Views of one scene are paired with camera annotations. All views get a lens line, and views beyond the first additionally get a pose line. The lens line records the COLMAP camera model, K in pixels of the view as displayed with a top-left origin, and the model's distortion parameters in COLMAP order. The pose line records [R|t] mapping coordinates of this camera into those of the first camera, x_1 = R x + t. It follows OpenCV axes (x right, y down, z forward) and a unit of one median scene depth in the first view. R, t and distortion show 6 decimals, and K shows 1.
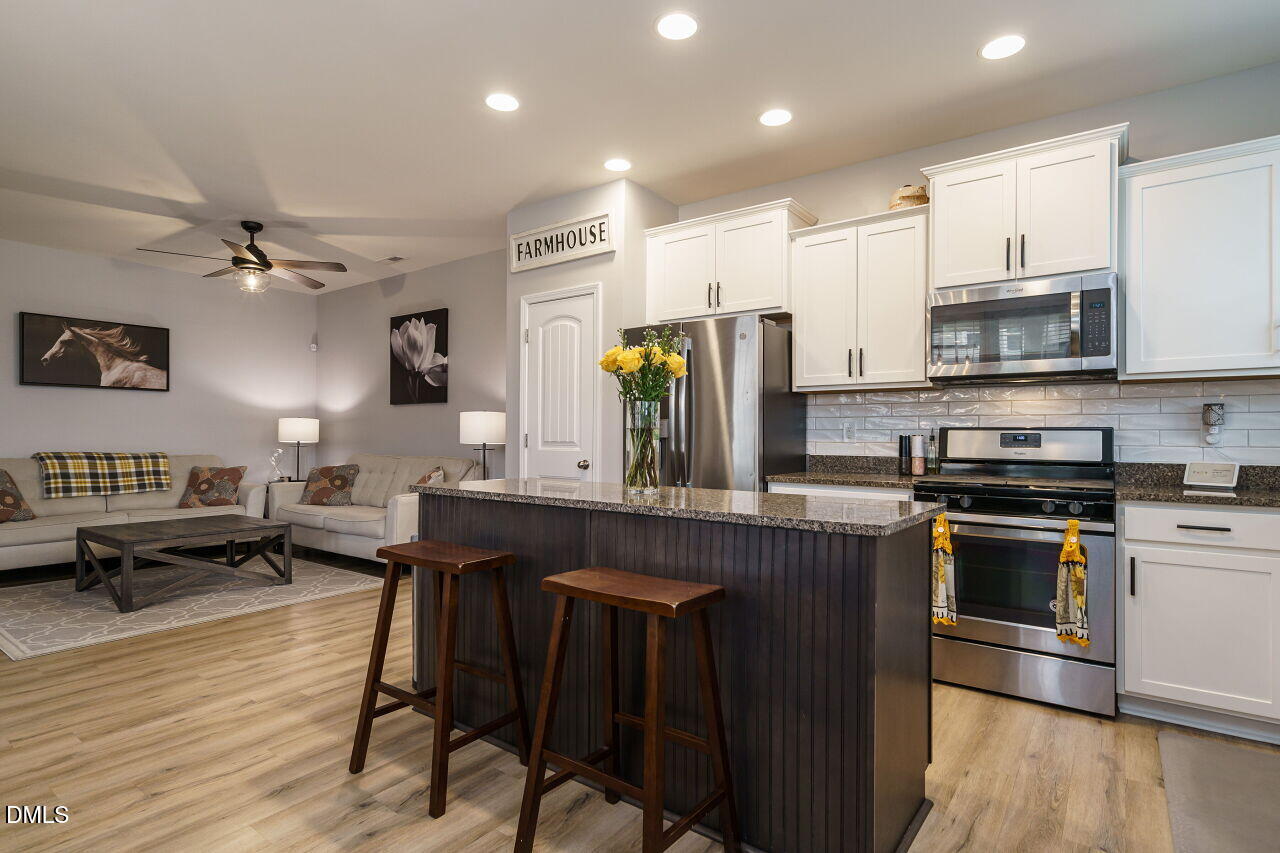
lens RADIAL K [[649.1, 0, 644.0], [0, 649.1, 435.2], [0, 0, 1]] dist [-0.003261, 0.003012]
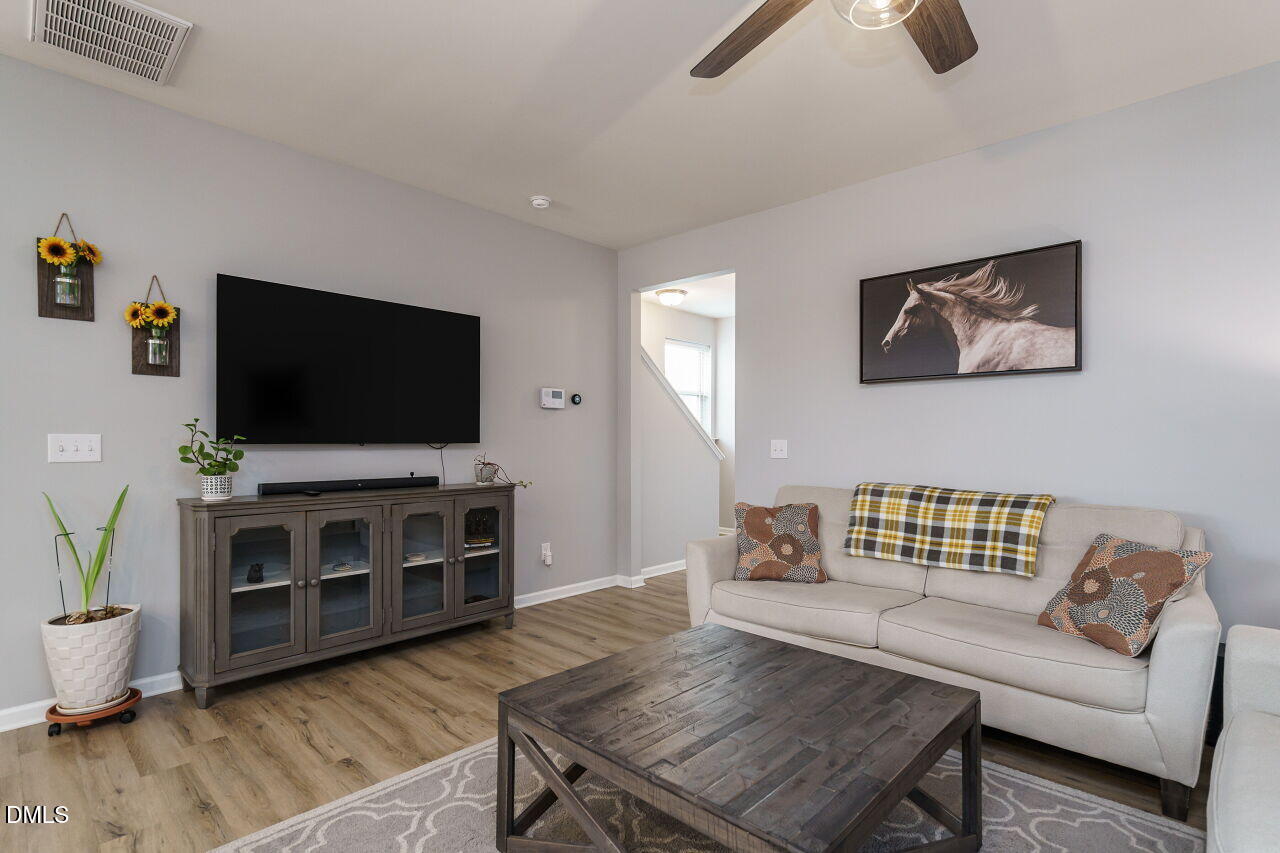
lens RADIAL K [[611.4, 0, 640.8], [0, 611.4, 440.9], [0, 0, 1]] dist [-0.008397, 0.002264]
pose [[-0.129639, -0.001918, -0.991559, -0.253885], [-0.005358, 0.999985, -0.001234, -0.013119], [0.991547, 0.005153, -0.129647, 0.776768]]
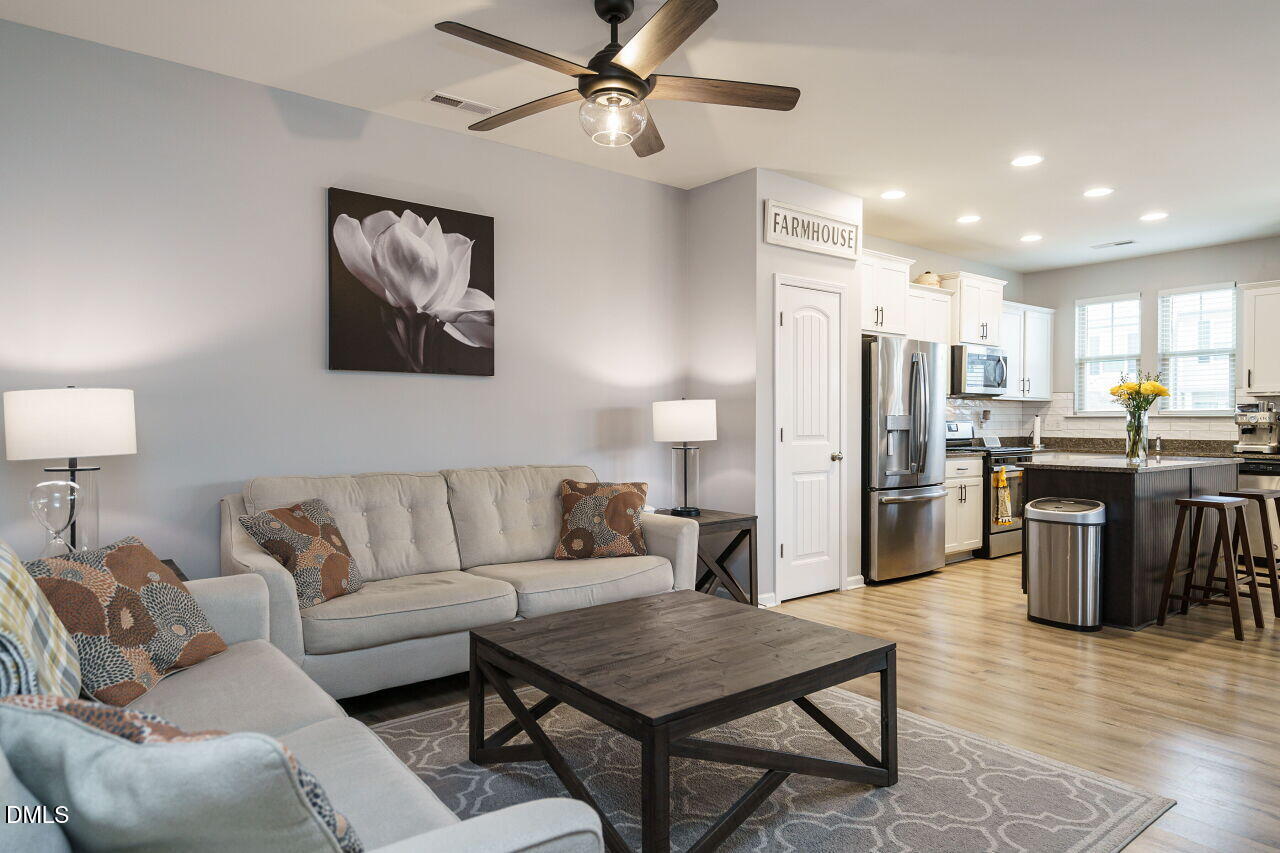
lens RADIAL K [[768.3, 0, 642.0], [0, 768.3, 426.7], [0, 0, 1]] dist [0.008086, 0.002320]
pose [[0.270914, -0.010950, 0.962541, -0.972627], [0.000508, 0.999937, 0.011233, -0.011786], [-0.962603, -0.002554, 0.270903, 0.690671]]
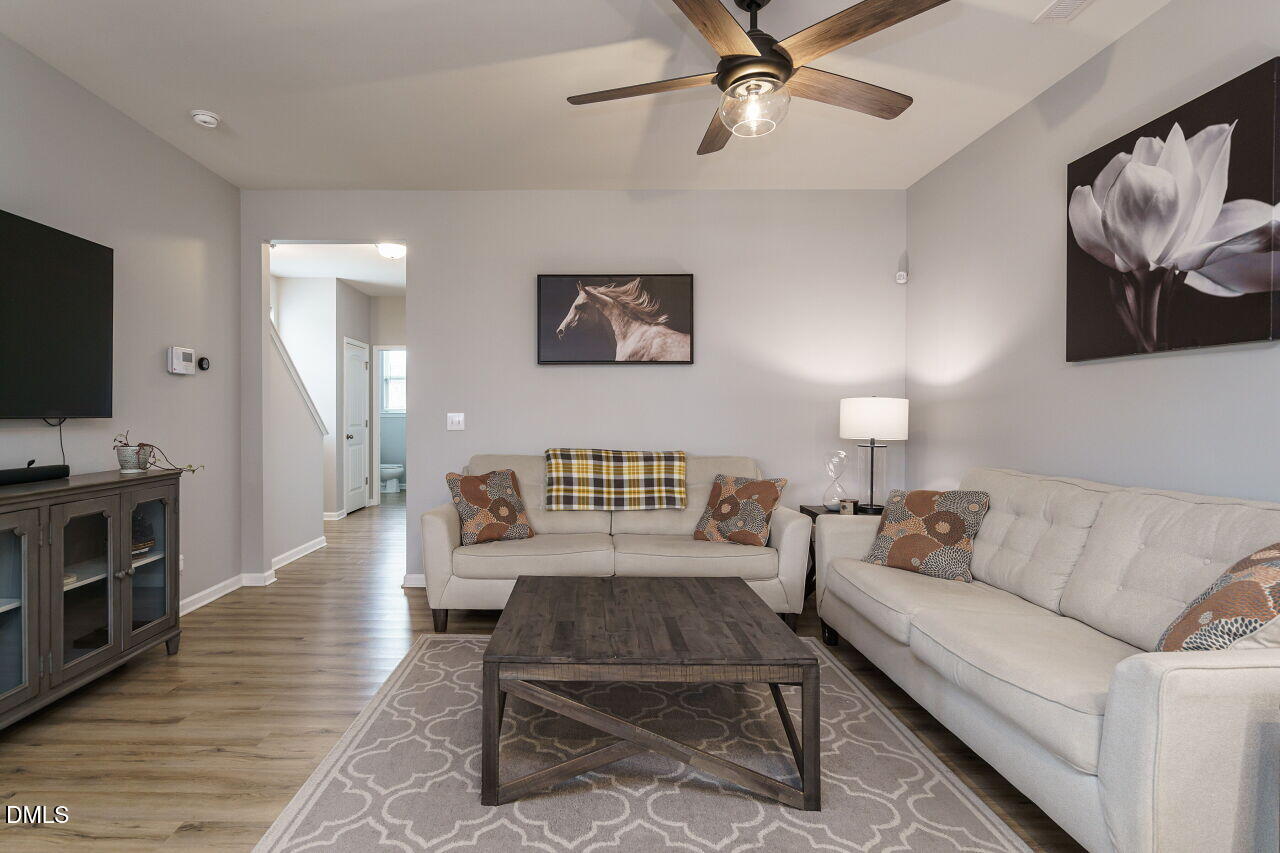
lens RADIAL K [[649.8, 0, 575.5], [0, 649.8, 421.7], [0, 0, 1]] dist [-0.006451, 0.002837]
pose [[0.573639, 0.004928, -0.819093, -0.244736], [0.001325, 0.999975, 0.006945, -0.010895], [0.819107, -0.005069, 0.573618, 0.522441]]
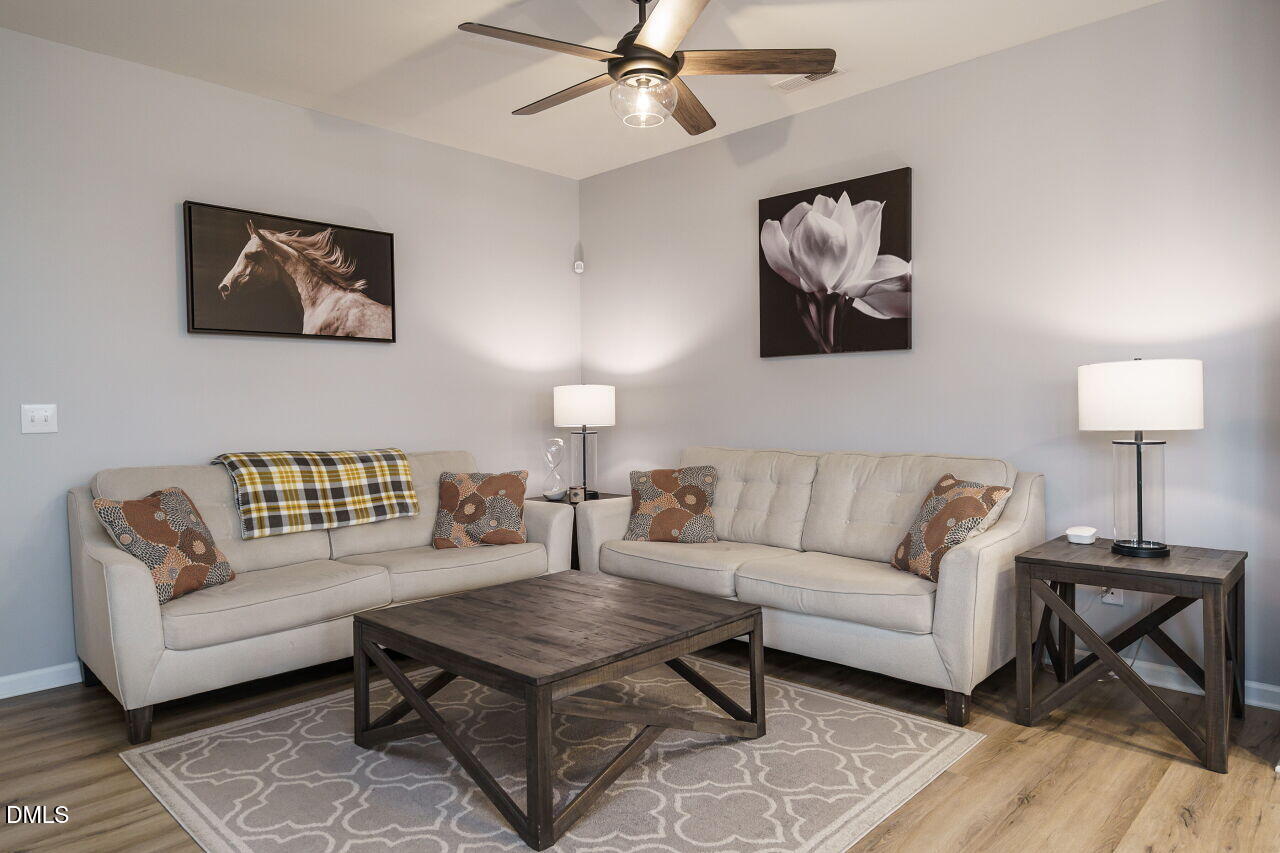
lens RADIAL K [[802.1, 0, 638.8], [0, 802.1, 423.7], [0, 0, 1]] dist [0.009223, -0.001599]
pose [[0.990750, -0.012298, -0.135139, -0.445379], [0.015685, 0.999588, 0.024027, -0.009440], [0.134788, -0.025925, 0.990535, 0.334778]]
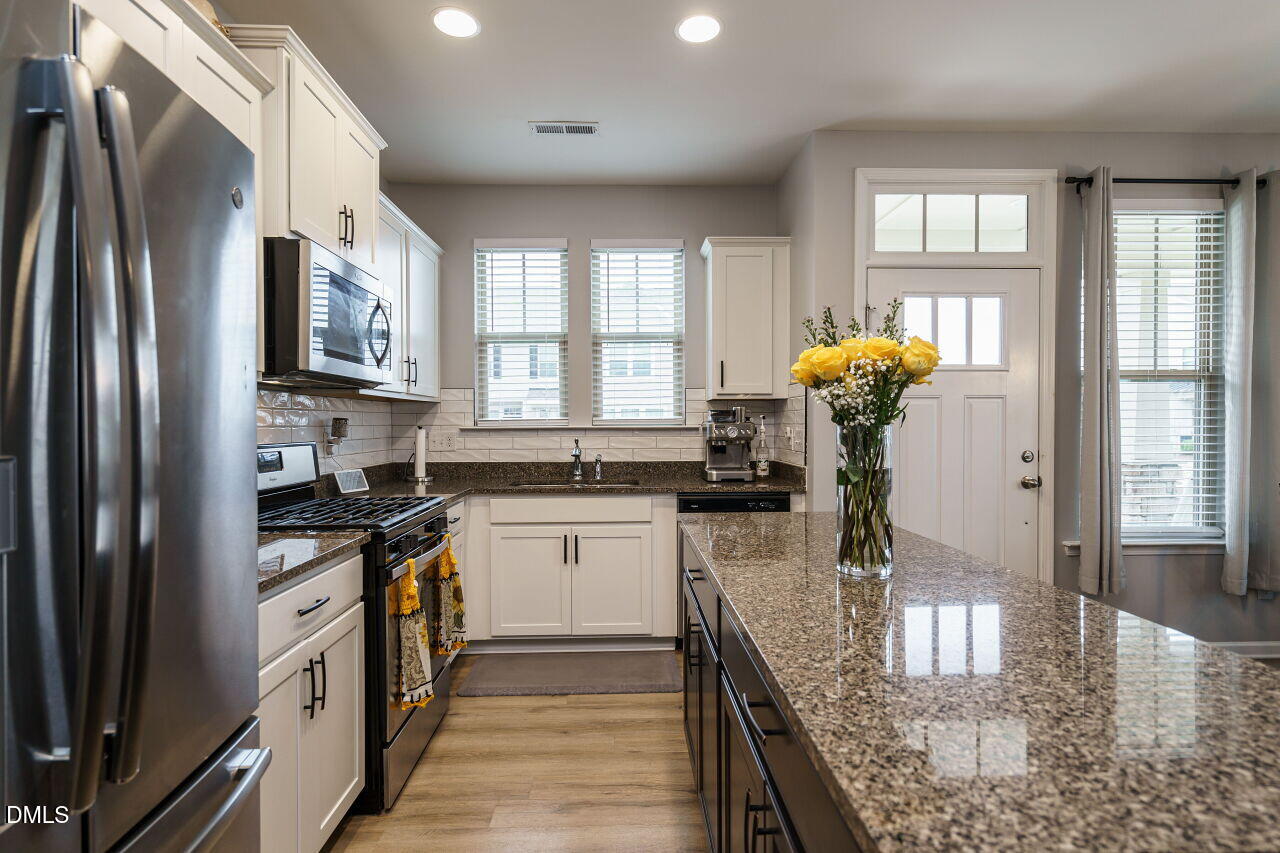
lens RADIAL K [[649.8, 0, 642.1], [0, 649.8, 427.7], [0, 0, 1]] dist [-0.006451, 0.002837]
pose [[-0.607606, -0.008095, 0.794197, -0.141064], [0.001553, 0.999934, 0.011380, -0.021850], [-0.794237, 0.008148, -0.607554, 0.610399]]
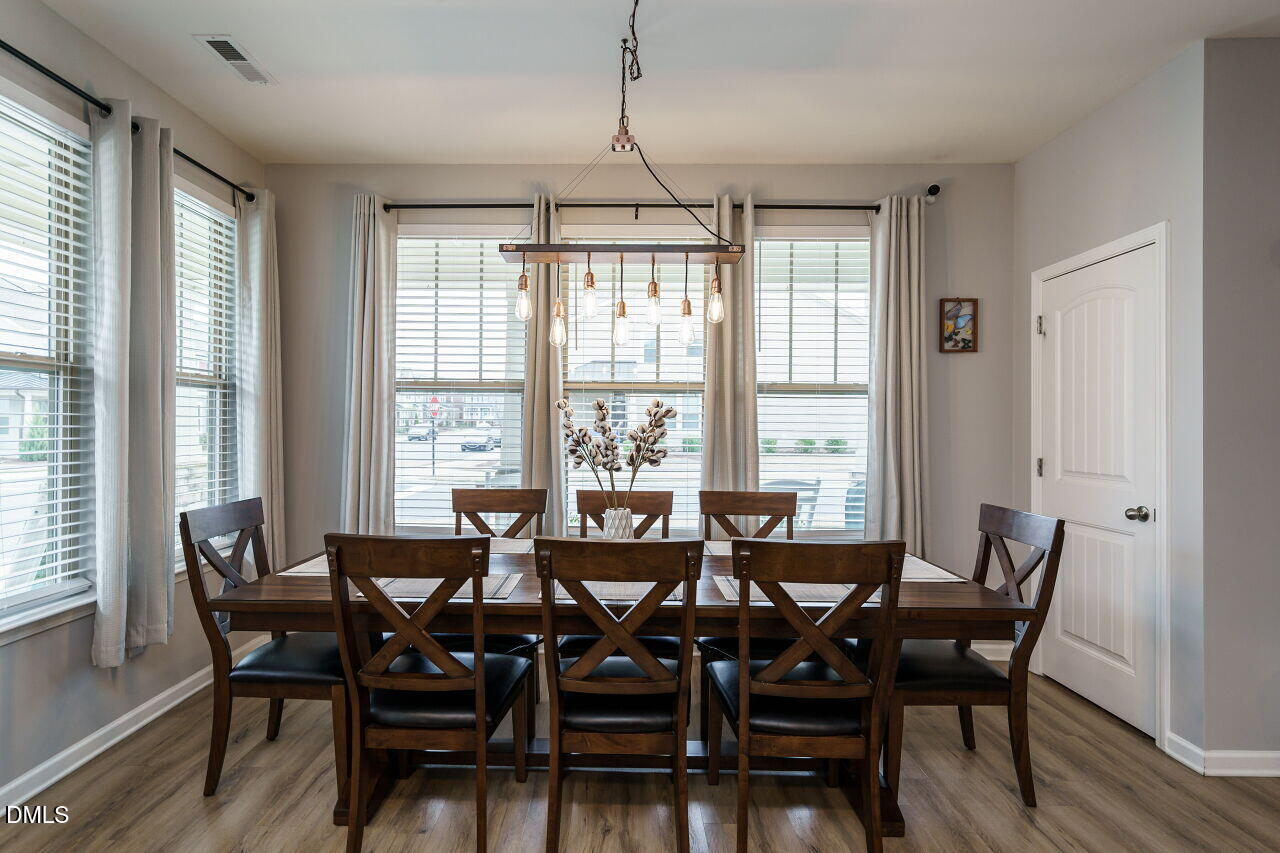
lens RADIAL K [[649.8, 0, 638.3], [0, 649.8, 429.5], [0, 0, 1]] dist [-0.006451, 0.002837]
pose [[-0.810556, -0.002593, -0.585655, -0.041899], [-0.005308, 0.999982, 0.002918, -0.024585], [0.585637, 0.005474, -0.810555, 0.401073]]
